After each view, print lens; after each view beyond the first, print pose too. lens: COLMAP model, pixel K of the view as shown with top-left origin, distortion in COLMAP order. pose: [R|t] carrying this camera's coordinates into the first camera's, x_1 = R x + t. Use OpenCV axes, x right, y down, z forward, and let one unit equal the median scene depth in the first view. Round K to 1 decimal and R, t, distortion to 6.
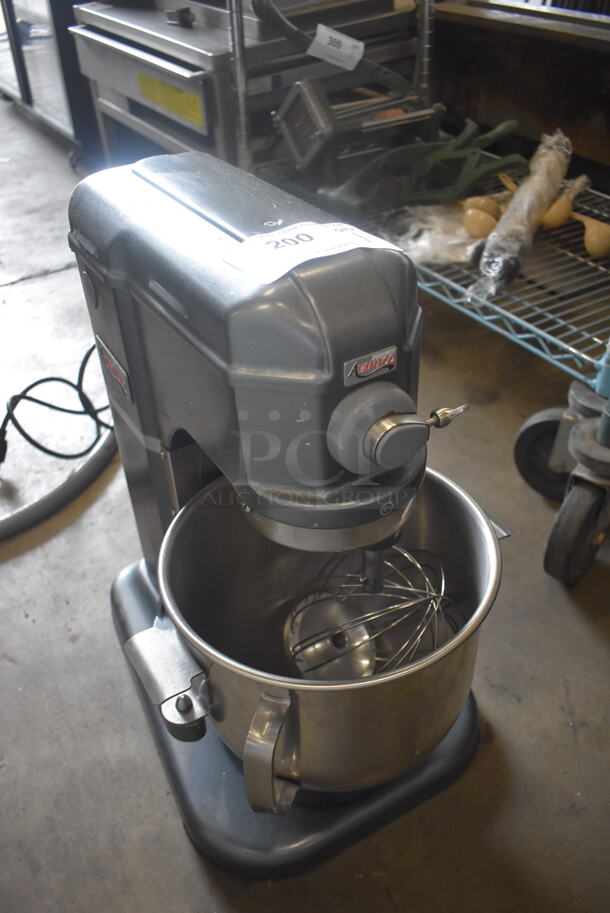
lens RADIAL K [[785.6, 0, 305.0], [0, 785.6, 456.5], [0, 0, 1]] dist [-0.062641, 0.001187]
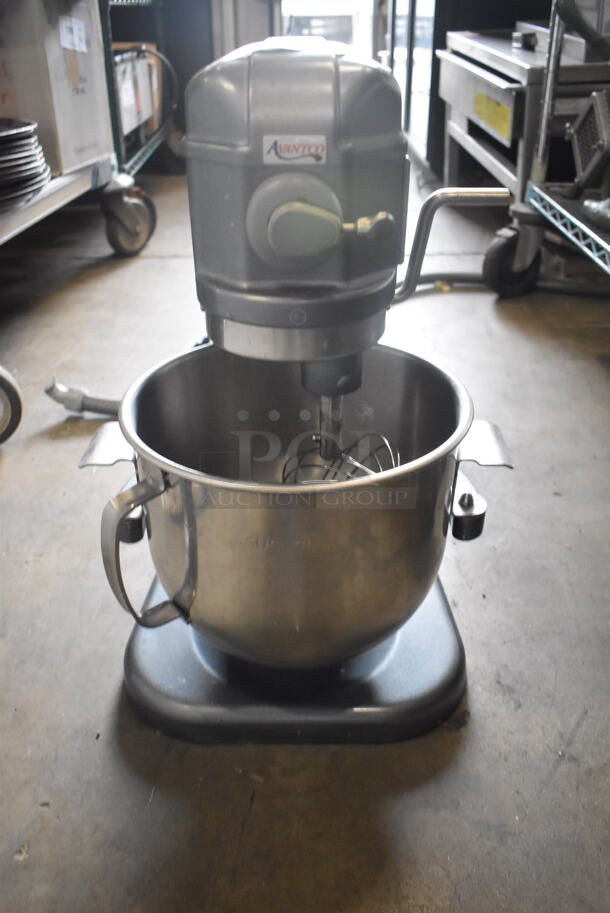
lens RADIAL K [[781.4, 0, 305.0], [0, 781.4, 456.5], [0, 0, 1]] dist [-0.000995, -0.110044]
pose [[0.853482, 0.295437, -0.429284, 0.345015], [-0.340915, 0.939577, -0.031165, 0.153710], [0.394138, 0.172948, 0.902632, 0.080445]]
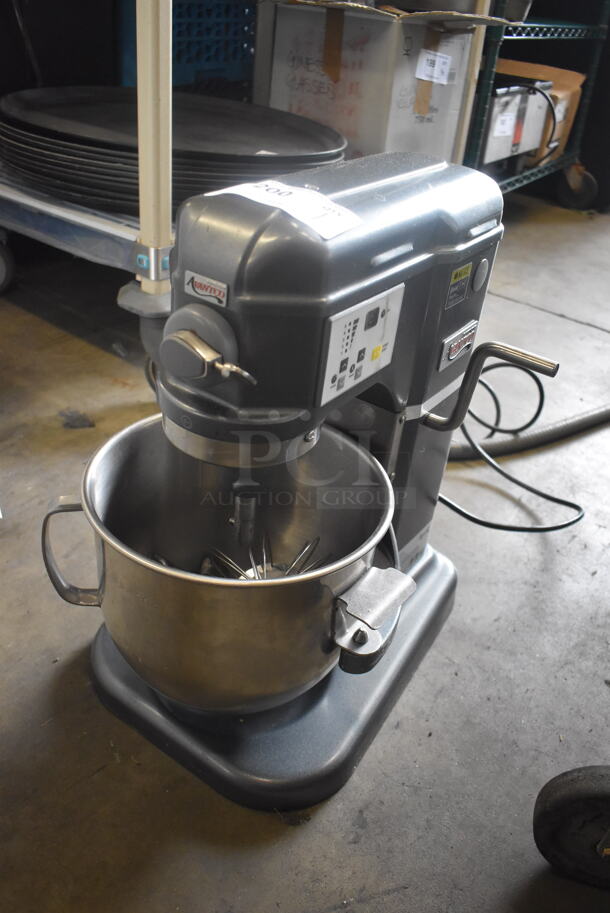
lens RADIAL K [[772.4, 0, 305.0], [0, 772.4, 456.5], [0, 0, 1]] dist [-0.061353, -0.004457]
pose [[0.391807, 0.574330, -0.718771, 0.589984], [-0.646490, 0.727719, 0.229075, -0.154356], [0.654628, 0.374925, 0.656424, 0.229767]]
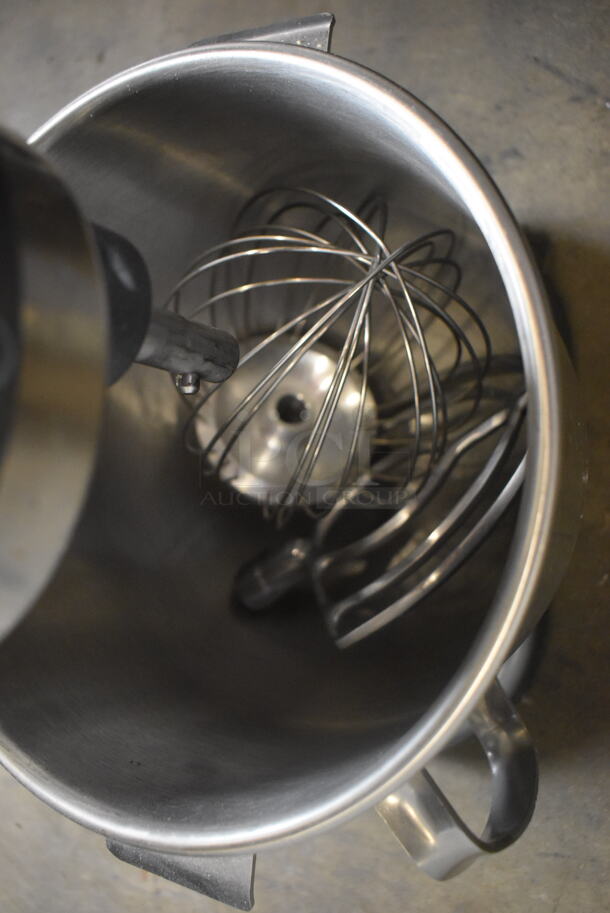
lens RADIAL K [[772.4, 0, 305.0], [0, 772.4, 456.5], [0, 0, 1]] dist [-0.061353, -0.004457]
pose [[0.556993, -0.812688, -0.171162, 0.098124], [0.774461, 0.433817, 0.460450, 0.029336], [-0.299949, -0.389025, 0.871028, 0.448597]]
